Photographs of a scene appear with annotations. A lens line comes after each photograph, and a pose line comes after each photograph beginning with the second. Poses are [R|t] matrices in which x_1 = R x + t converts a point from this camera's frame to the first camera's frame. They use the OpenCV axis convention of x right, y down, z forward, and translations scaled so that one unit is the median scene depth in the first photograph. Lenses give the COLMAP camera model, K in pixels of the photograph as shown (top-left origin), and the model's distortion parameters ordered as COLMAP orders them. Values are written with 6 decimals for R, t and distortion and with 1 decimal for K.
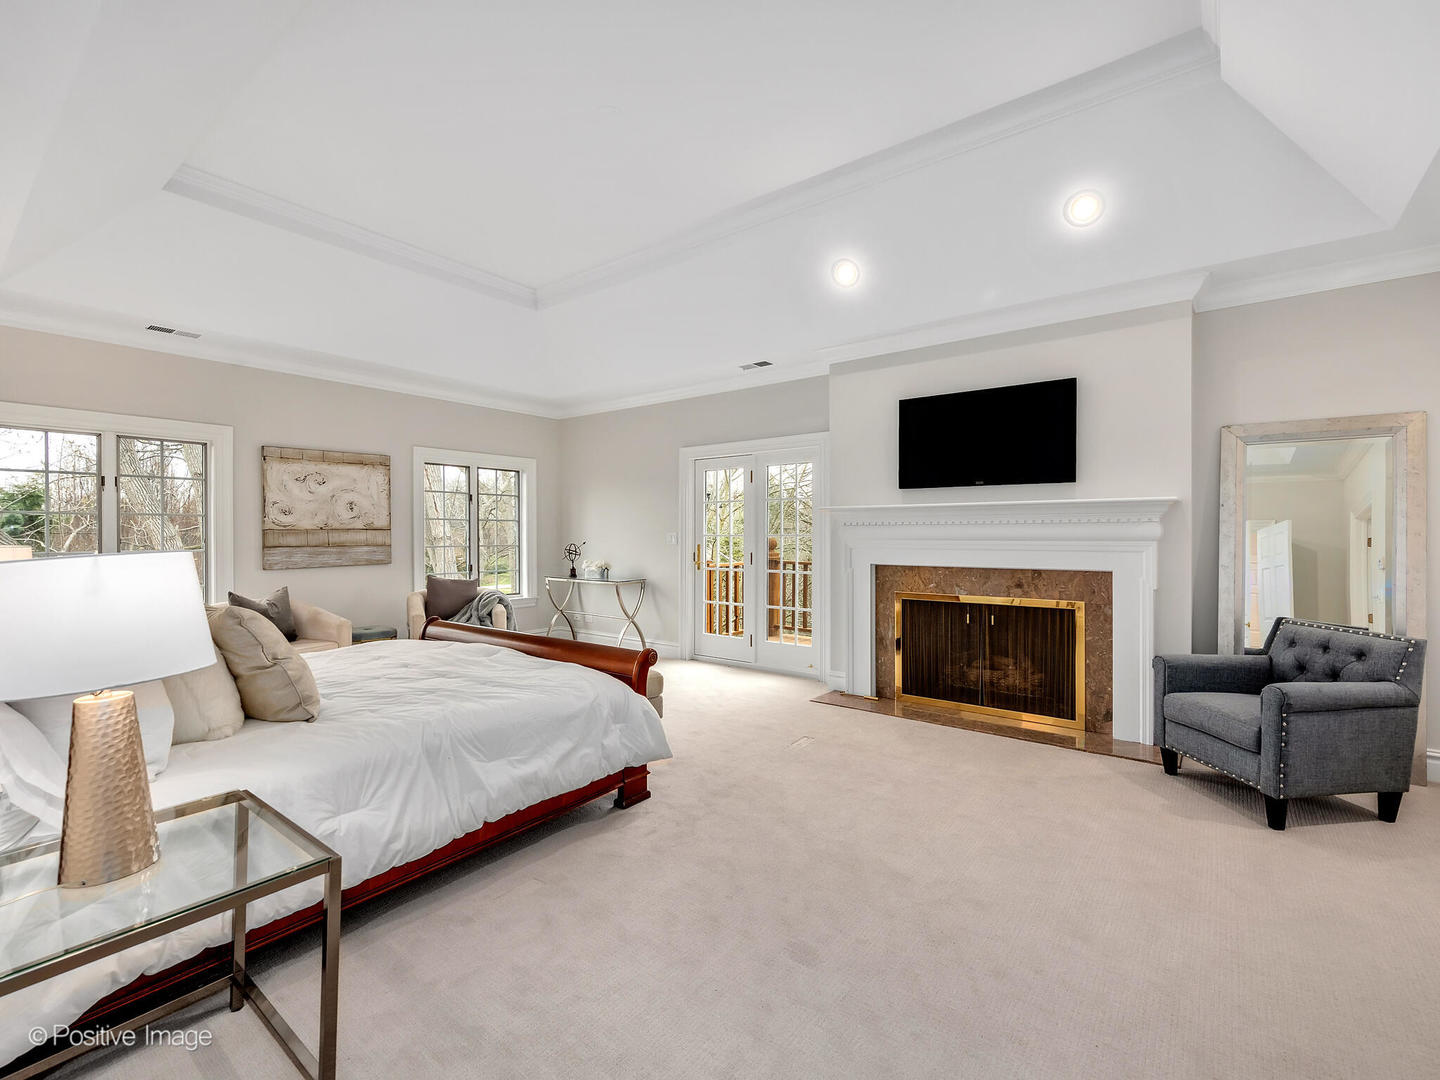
lens RADIAL K [[636.8, 0, 723.3], [0, 636.8, 535.8], [0, 0, 1]] dist [0.000032, 0.000171]
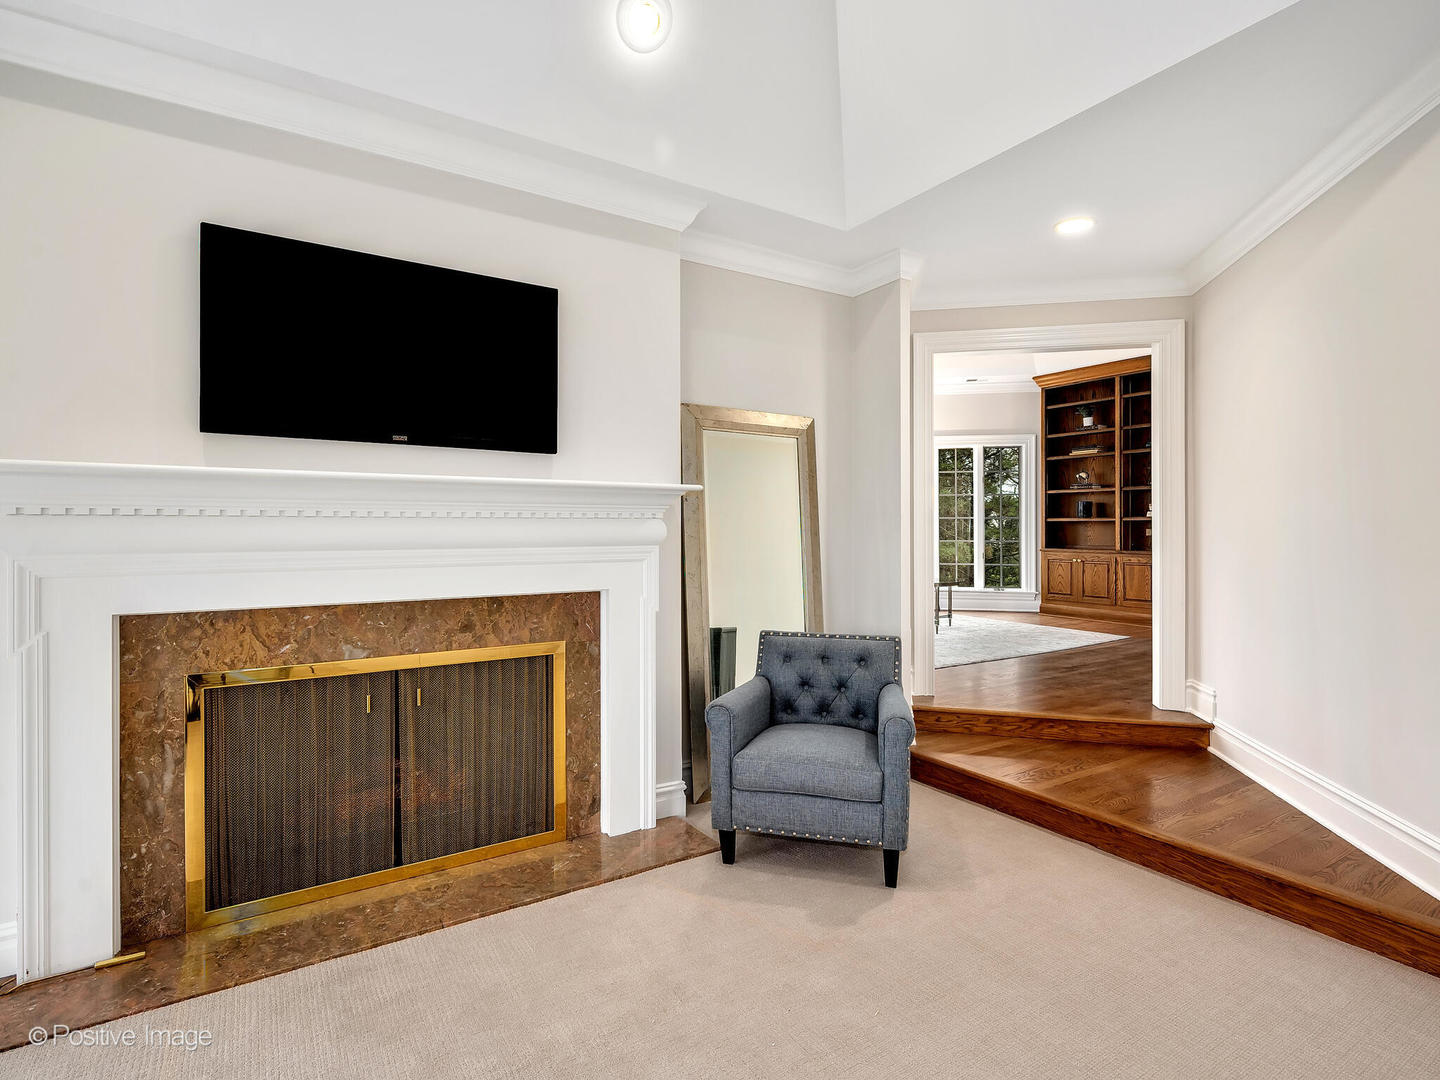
lens RADIAL K [[741.5, 0, 726.0], [0, 741.5, 531.9], [0, 0, 1]] dist [0.011632, -0.000665]
pose [[0.336089, -0.001628, 0.941829, -0.086854], [0.008048, 0.999967, -0.001144, -0.004451], [-0.941796, 0.007964, 0.336091, 0.593134]]
